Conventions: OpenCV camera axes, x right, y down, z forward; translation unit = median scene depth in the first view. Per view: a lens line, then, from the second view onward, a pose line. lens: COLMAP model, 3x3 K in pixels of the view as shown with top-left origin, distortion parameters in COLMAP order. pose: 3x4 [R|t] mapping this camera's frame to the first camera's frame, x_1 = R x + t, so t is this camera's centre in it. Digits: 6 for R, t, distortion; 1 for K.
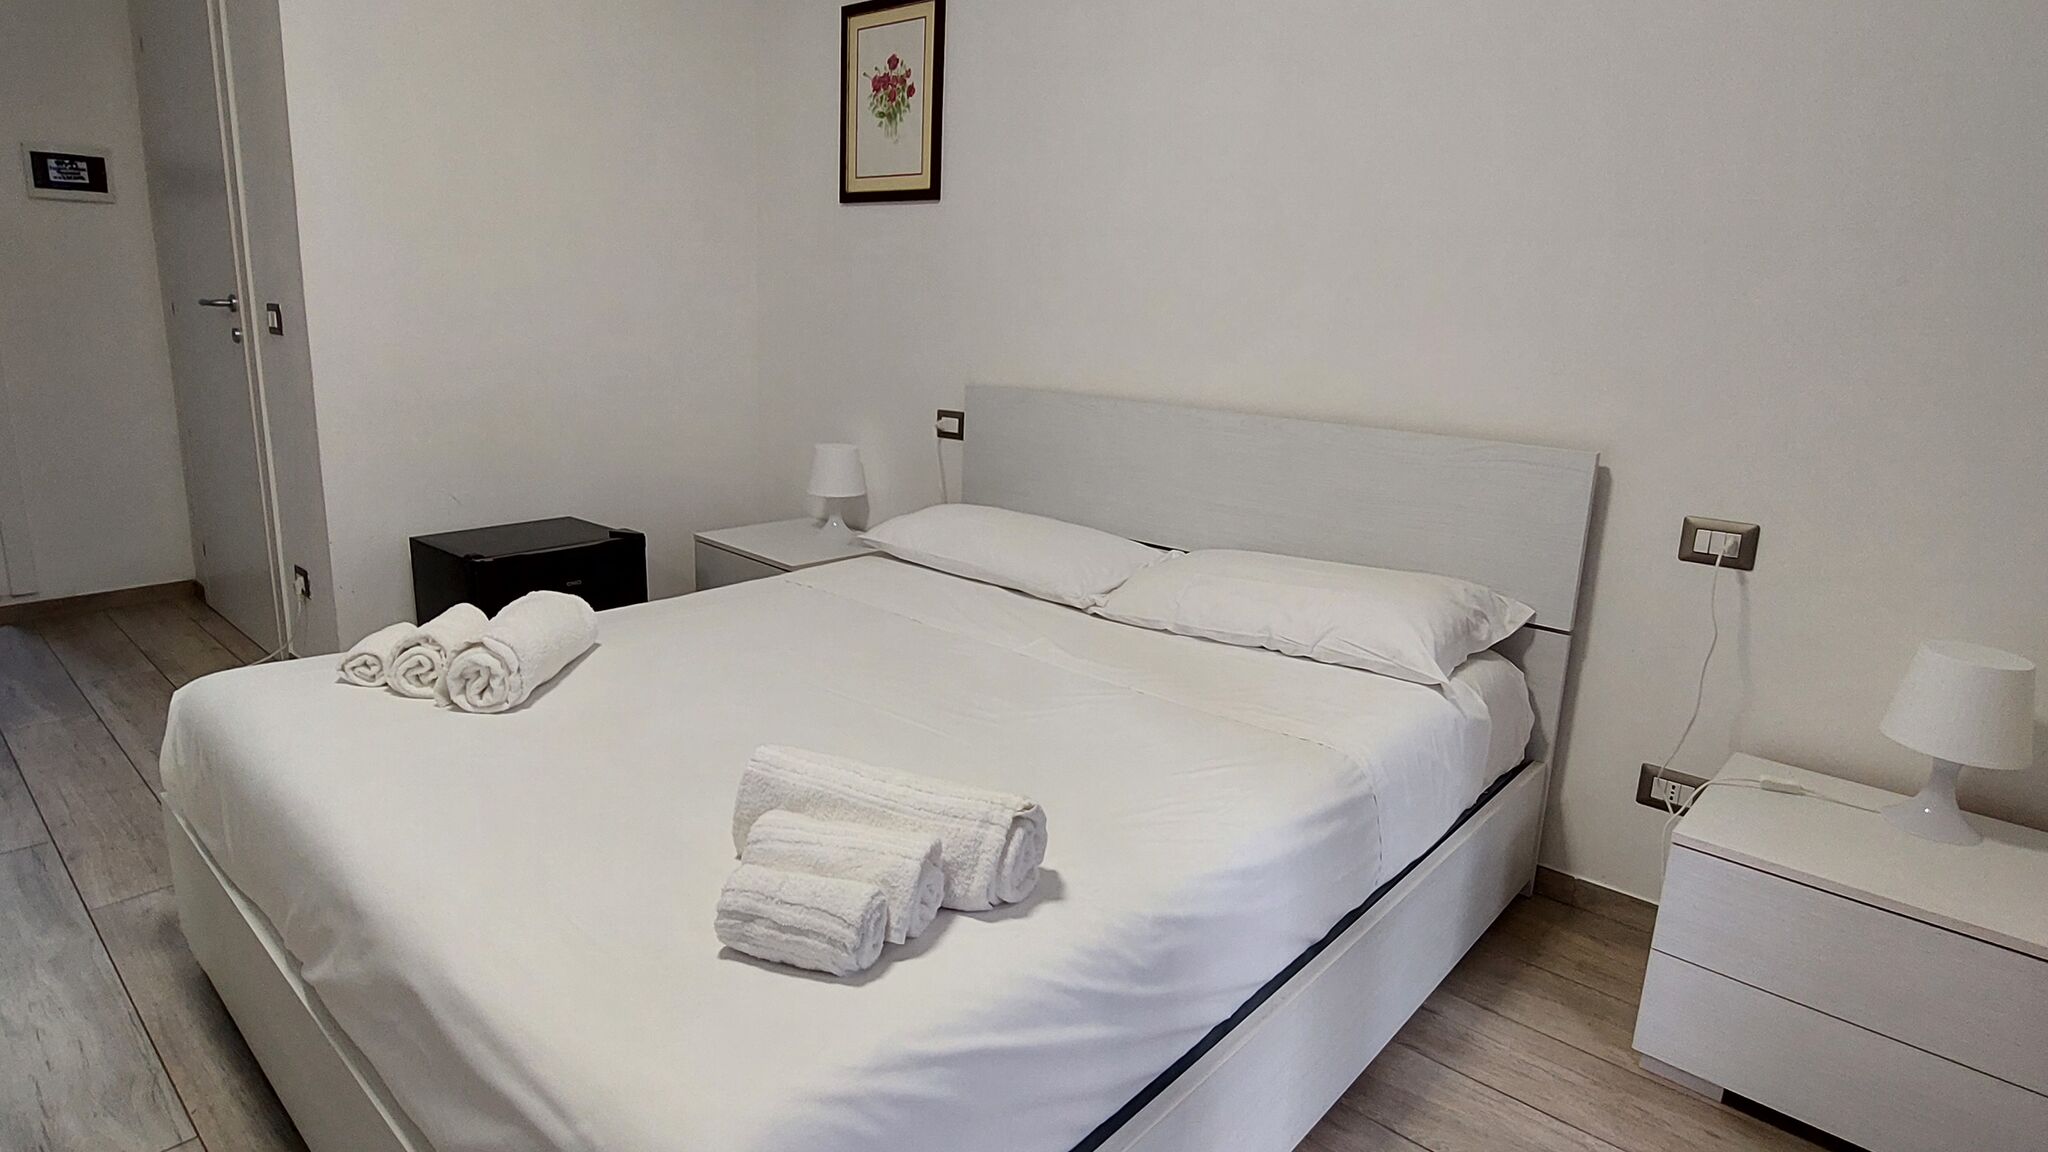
lens RADIAL K [[1106.4, 0, 1025.8], [0, 1106.4, 571.7], [0, 0, 1]] dist [-0.004669, -0.000599]
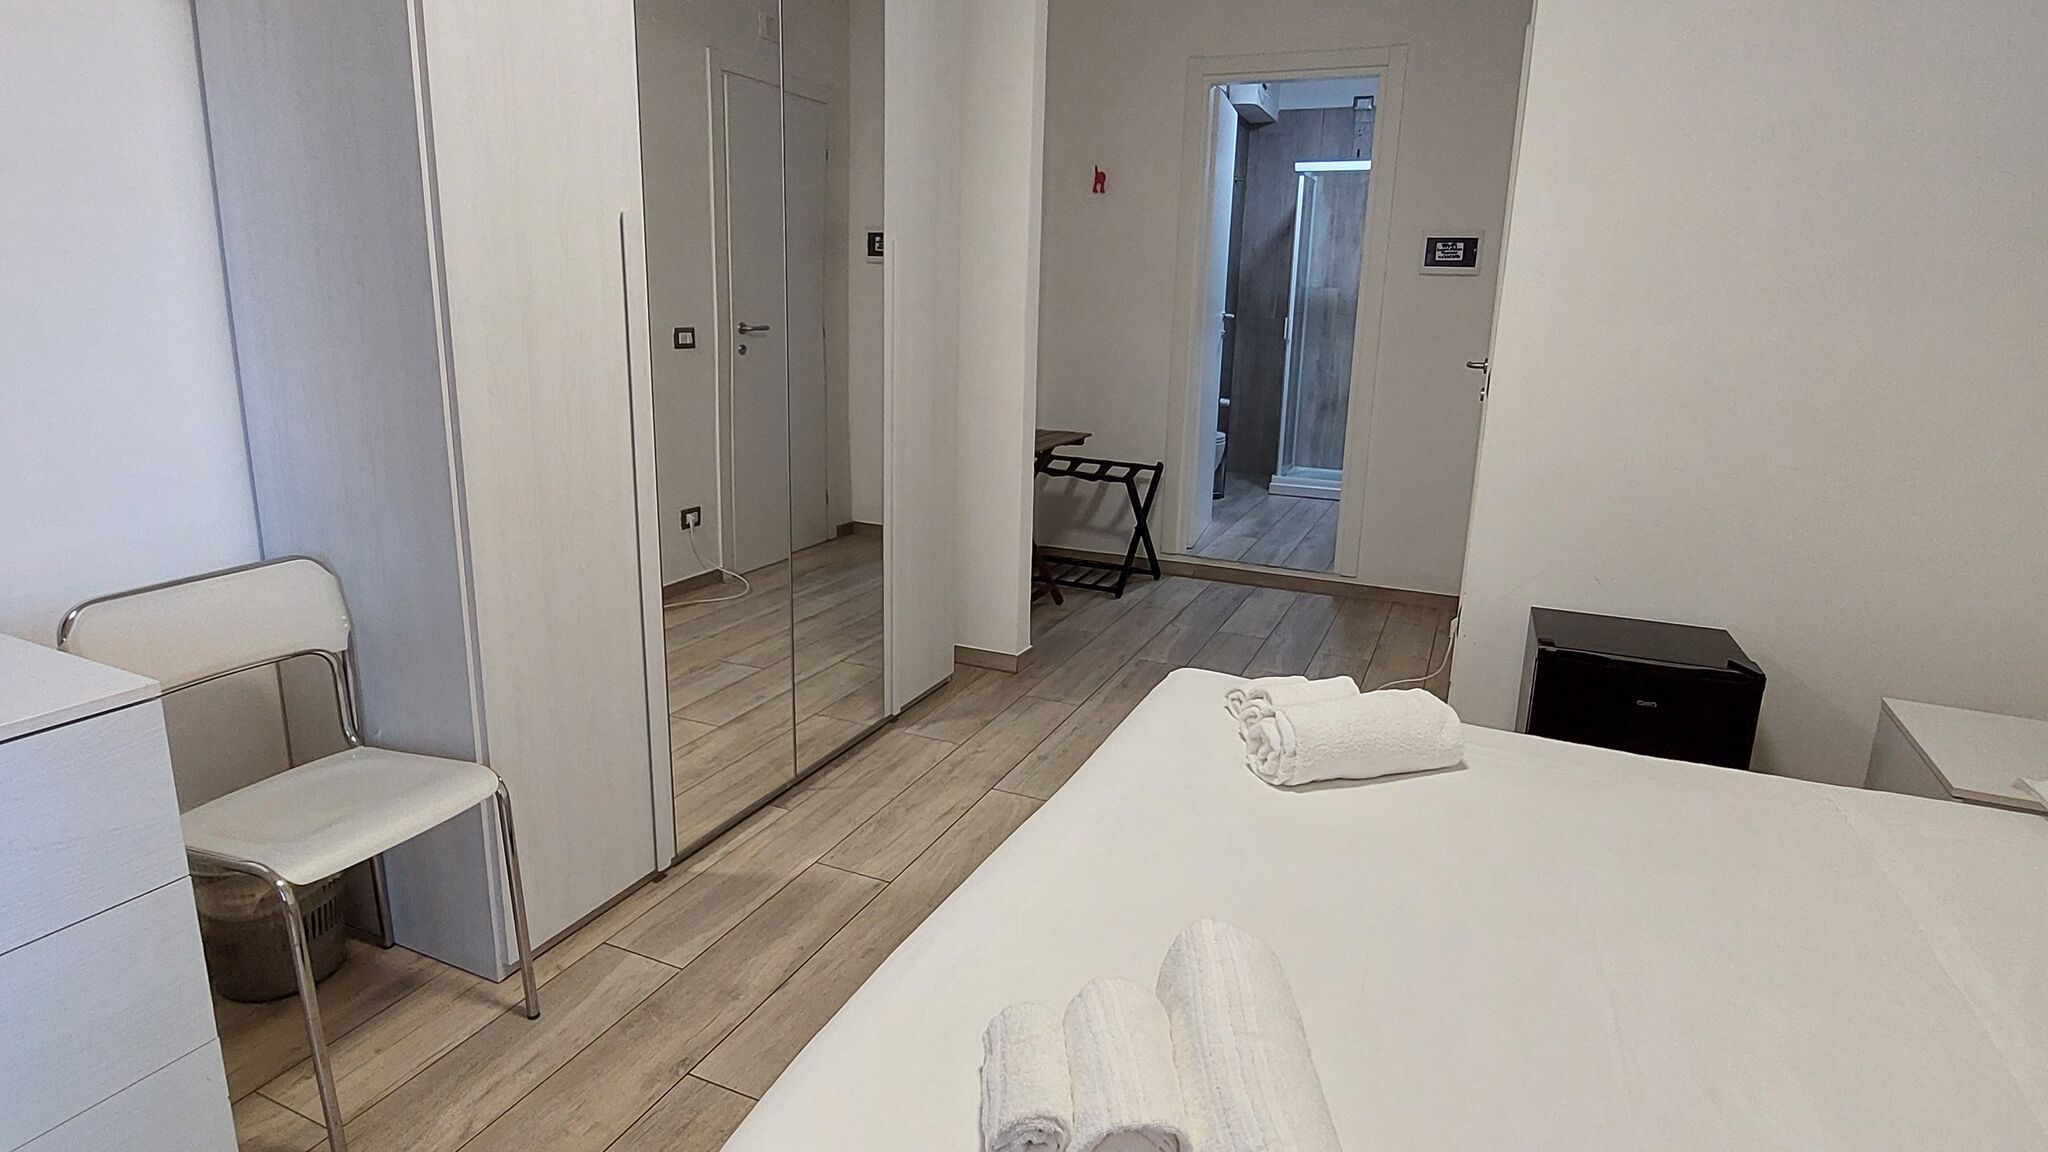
lens RADIAL K [[1106.4, 0, 1025.5], [0, 1106.4, 570.1], [0, 0, 1]] dist [-0.004669, -0.000599]
pose [[0.303759, 0.212036, -0.928855, 0.203036], [-0.240013, 0.960509, 0.140771, -0.084634], [0.922022, 0.180177, 0.342655, 0.212032]]
